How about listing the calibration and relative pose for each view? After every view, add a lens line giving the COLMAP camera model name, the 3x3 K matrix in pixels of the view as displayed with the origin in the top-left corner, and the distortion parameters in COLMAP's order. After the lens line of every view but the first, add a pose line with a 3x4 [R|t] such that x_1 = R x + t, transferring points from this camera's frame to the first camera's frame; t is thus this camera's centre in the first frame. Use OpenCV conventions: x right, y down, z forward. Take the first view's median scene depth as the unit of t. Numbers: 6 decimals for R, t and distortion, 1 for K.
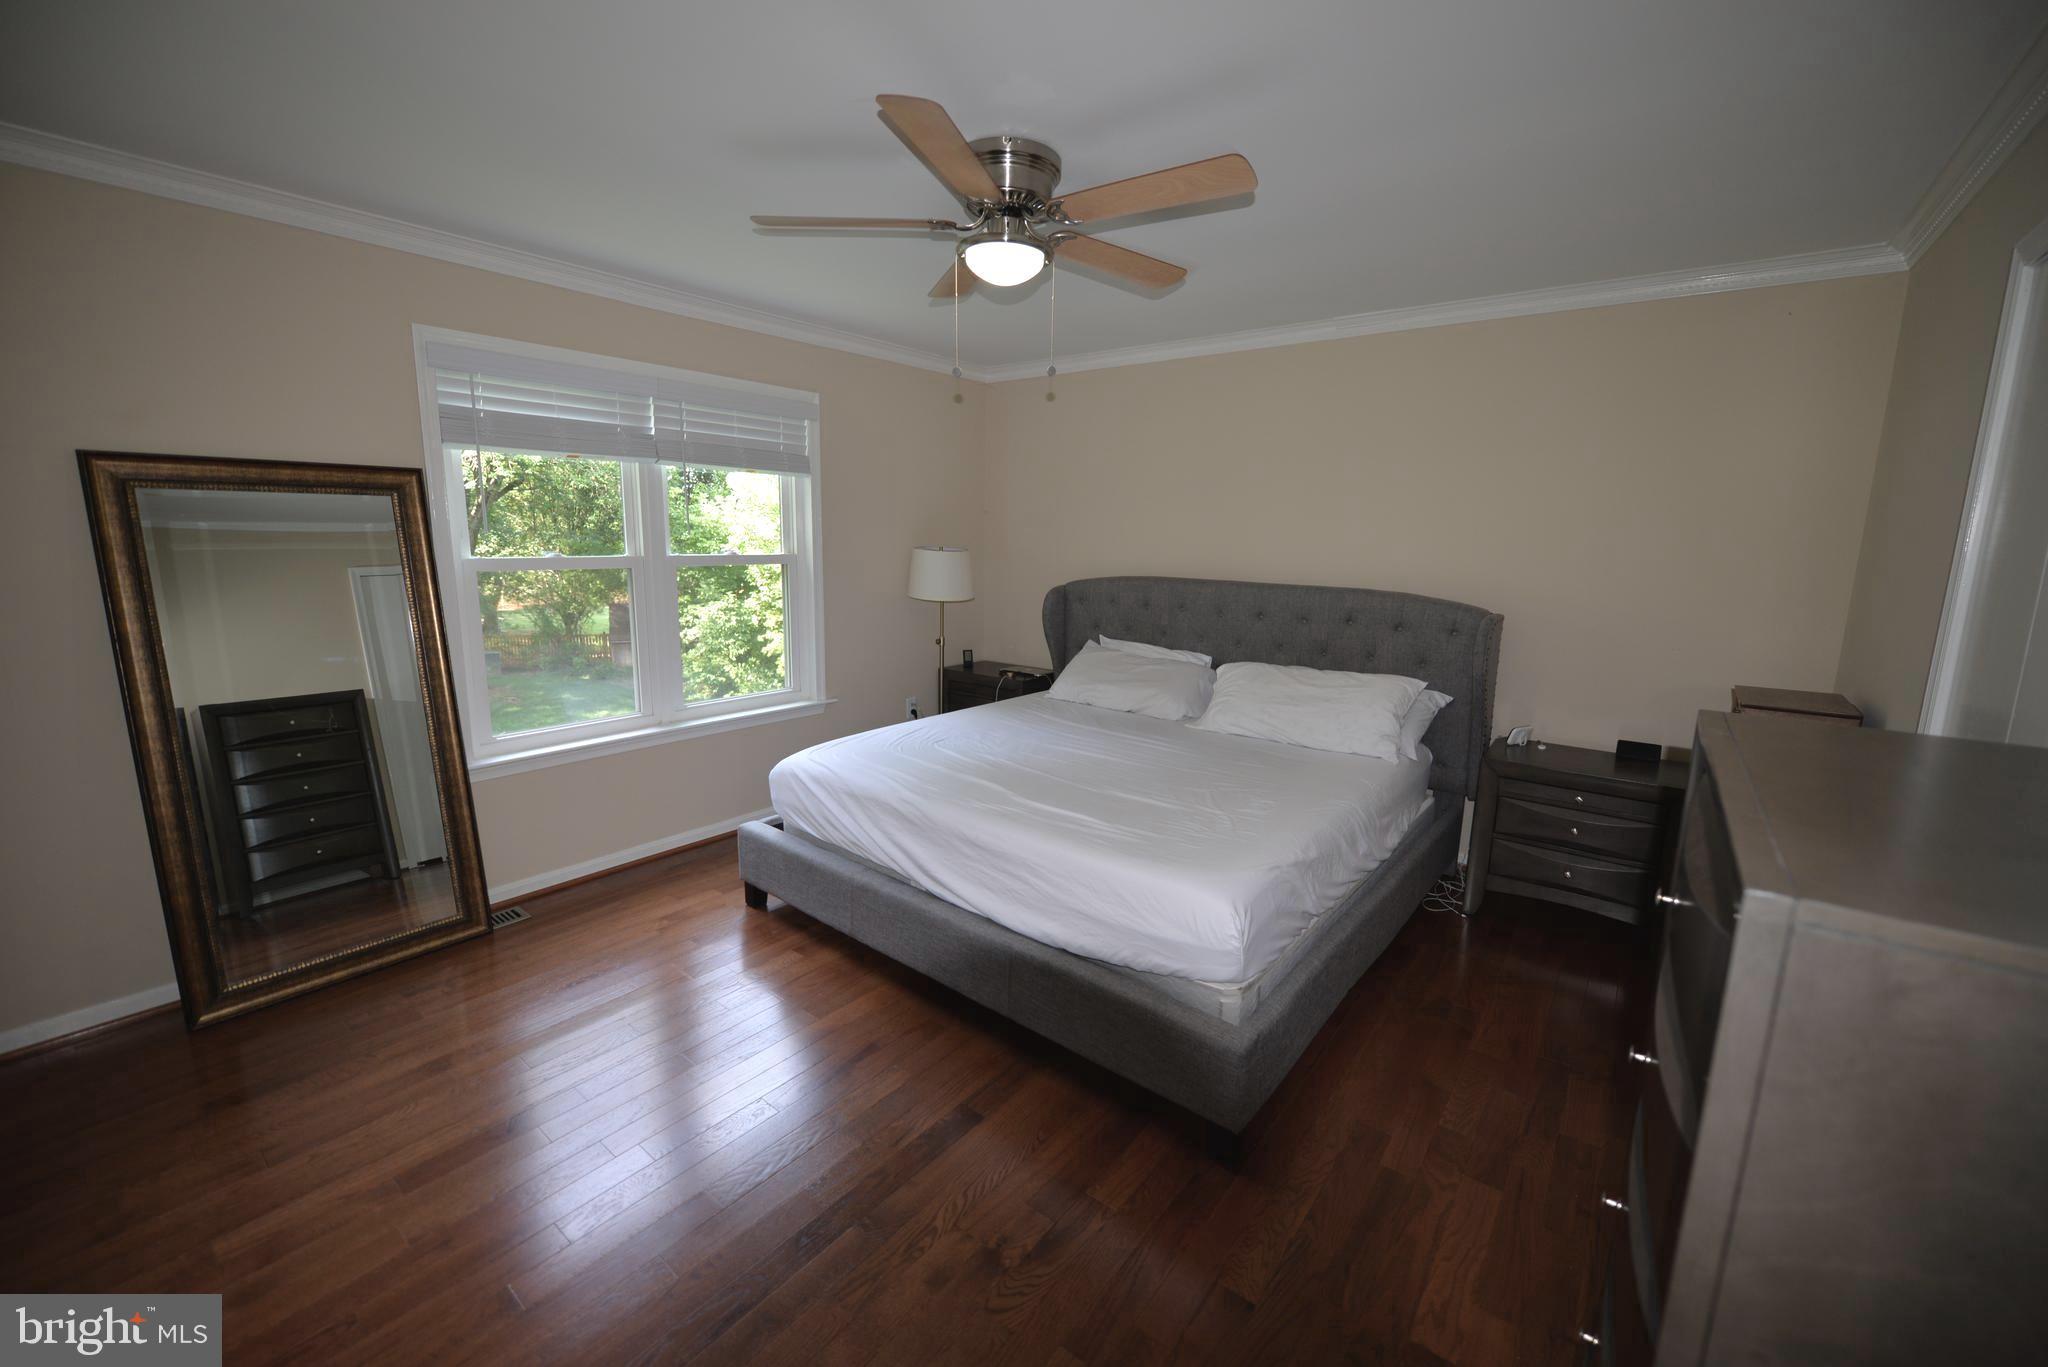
lens RADIAL K [[816.5, 0, 1025.3], [0, 816.5, 678.1], [0, 0, 1]] dist [-0.000671, 0.000005]
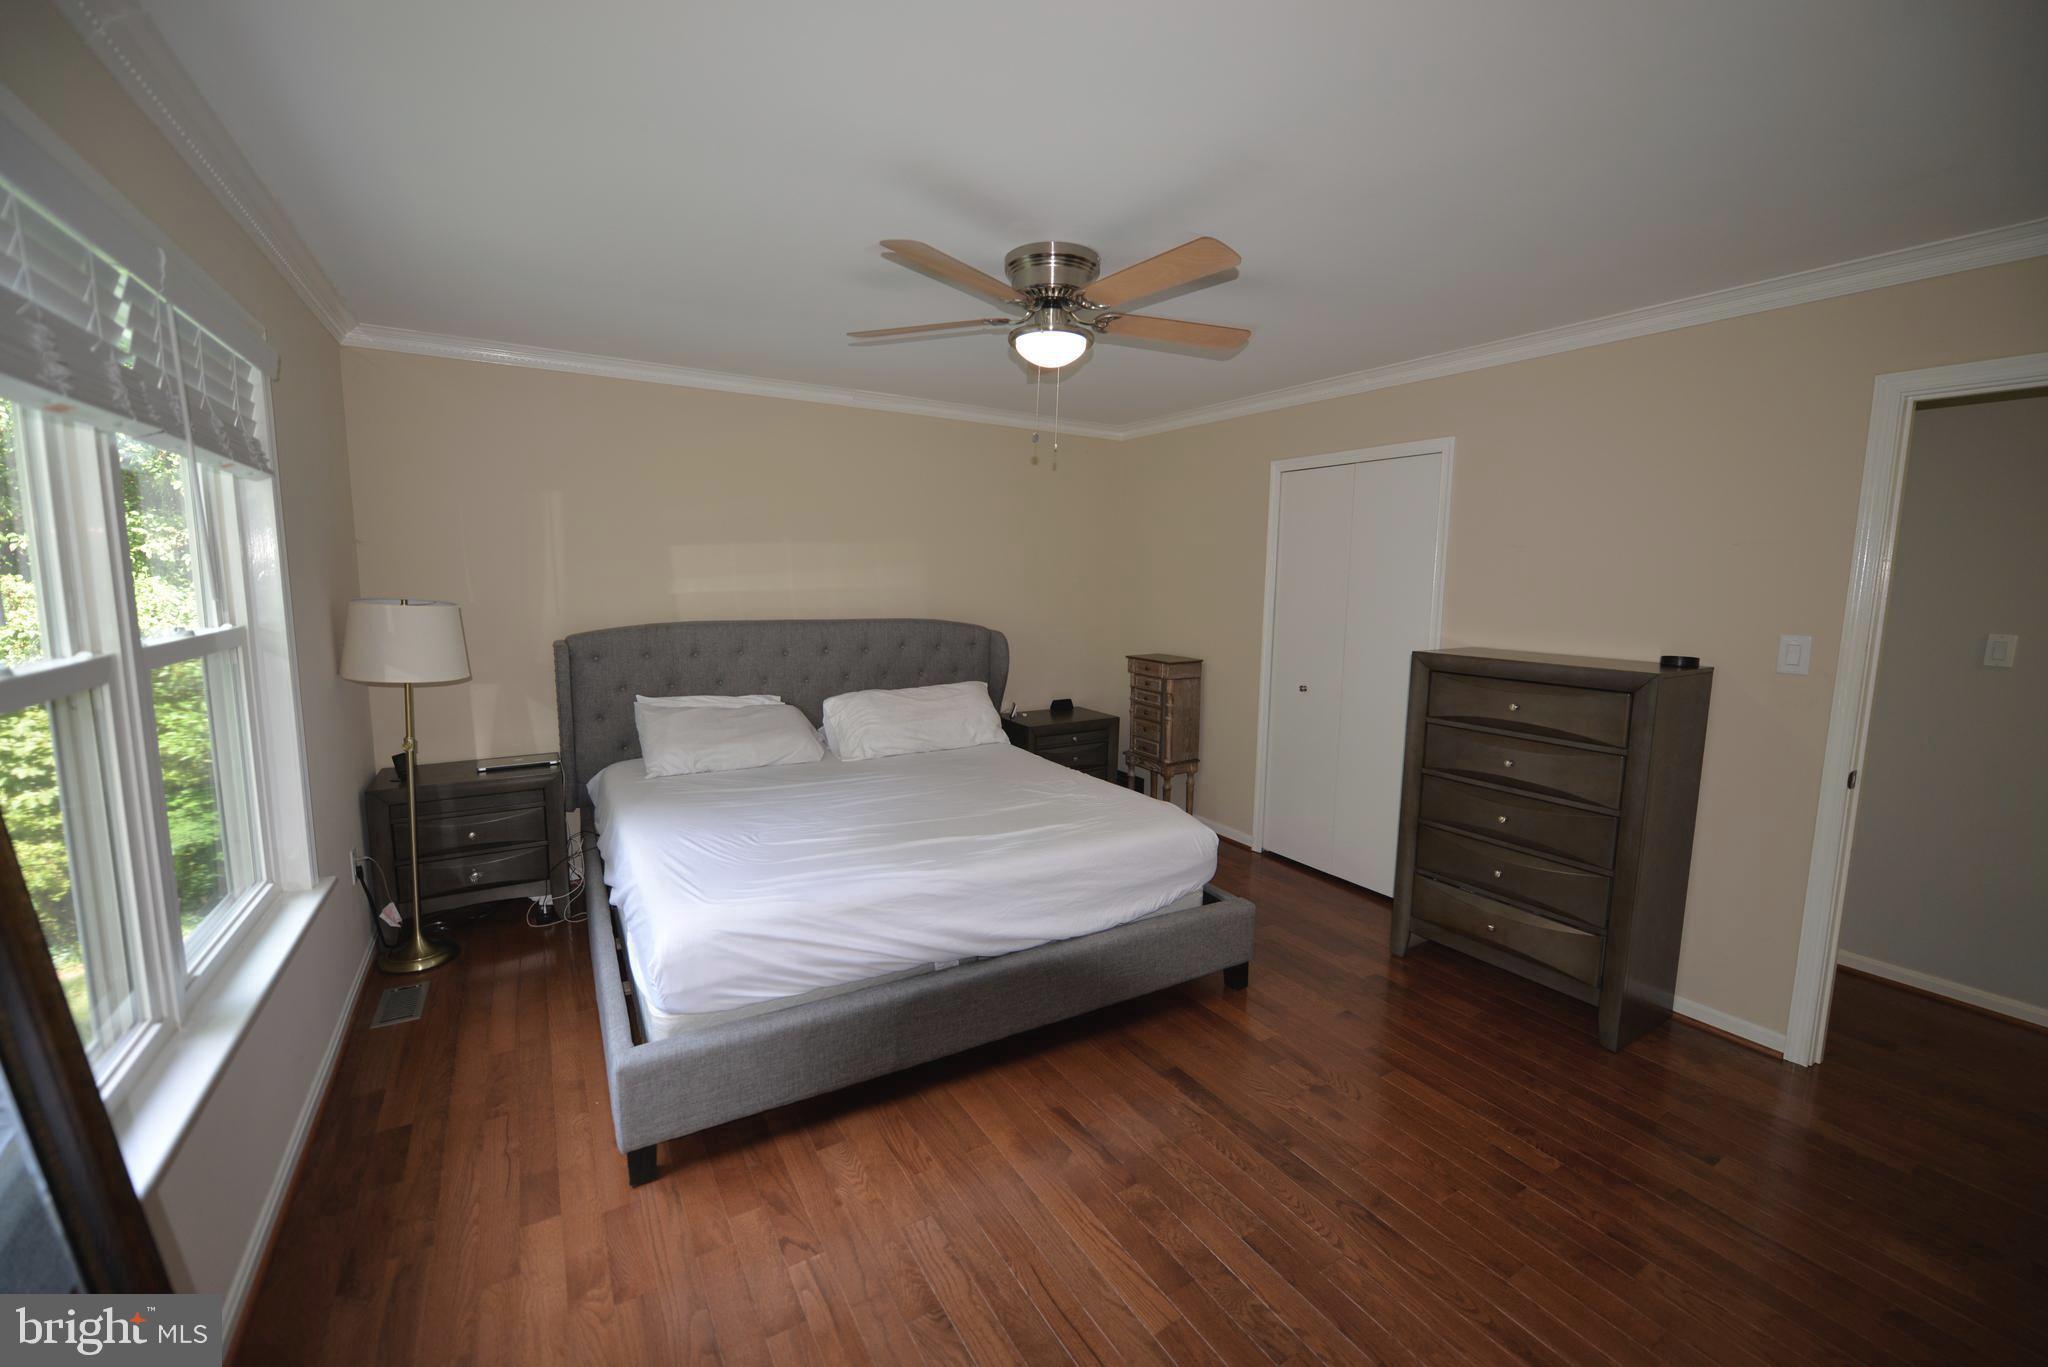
lens RADIAL K [[816.5, 0, 1022.1], [0, 816.5, 682.7], [0, 0, 1]] dist [-0.000671, 0.000005]
pose [[0.342650, -0.136558, 0.929485, -0.811521], [0.157316, 0.983749, 0.086537, -0.112145], [-0.926198, 0.116571, 0.358564, 0.492813]]
